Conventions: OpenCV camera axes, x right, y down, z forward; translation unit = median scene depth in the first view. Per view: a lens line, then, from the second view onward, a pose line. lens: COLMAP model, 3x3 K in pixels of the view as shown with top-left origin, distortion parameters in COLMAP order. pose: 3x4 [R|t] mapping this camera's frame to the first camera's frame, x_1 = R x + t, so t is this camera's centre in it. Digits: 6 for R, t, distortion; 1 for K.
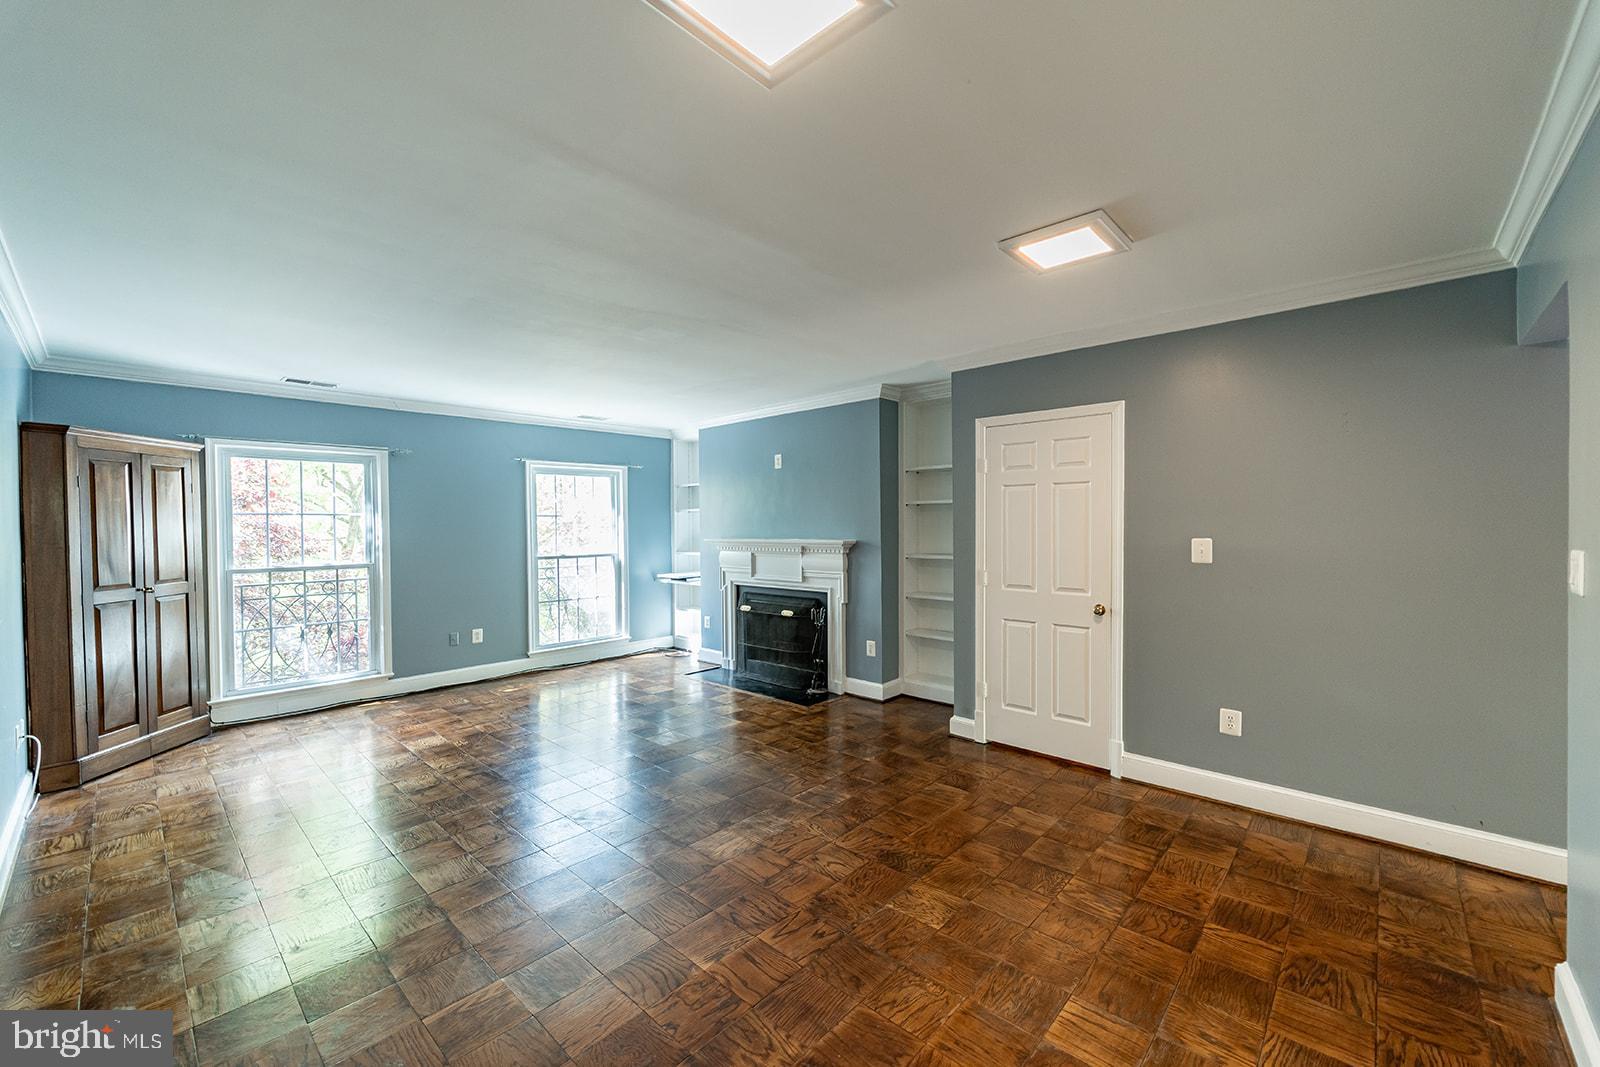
lens RADIAL K [[636.9, 0, 800.0], [0, 636.9, 533.5], [0, 0, 1]] dist [0.000185, -0.000615]
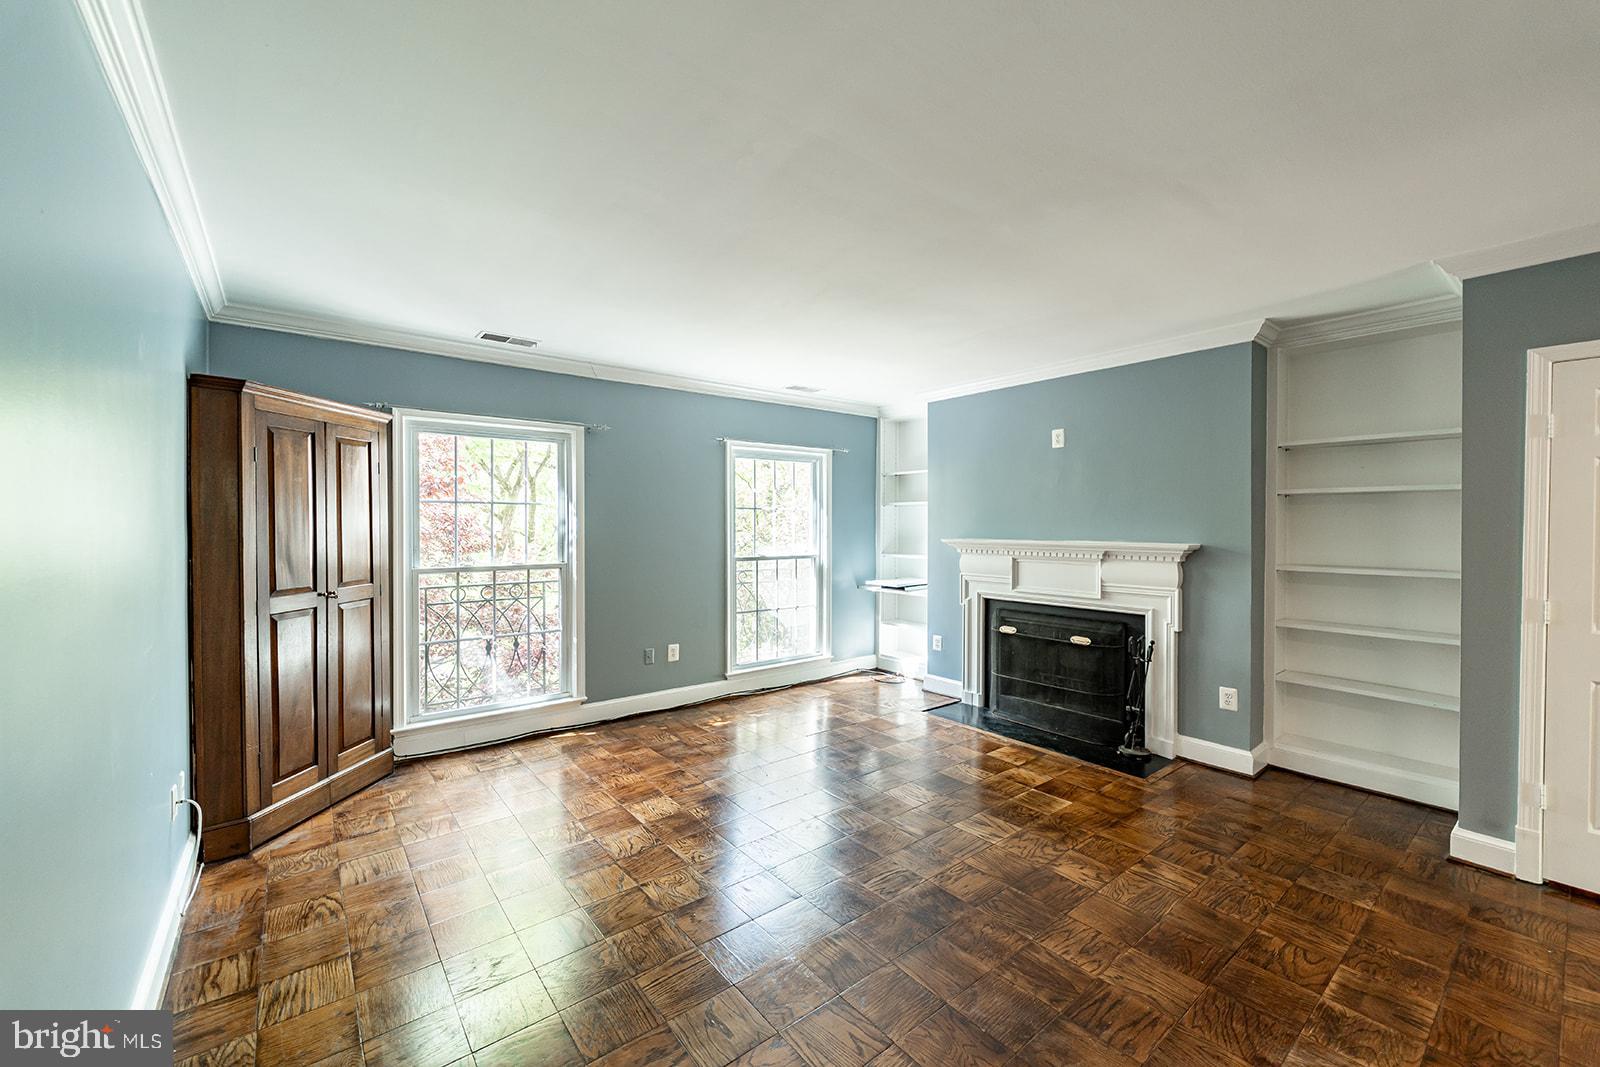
lens RADIAL K [[644.9, 0, 805.8], [0, 644.9, 529.9], [0, 0, 1]] dist [0.000699, -0.000224]
pose [[0.988797, 0.012207, -0.148765, -0.261360], [-0.012791, 0.999914, -0.002969, 0.002534], [0.148716, 0.004838, 0.988868, 0.239374]]
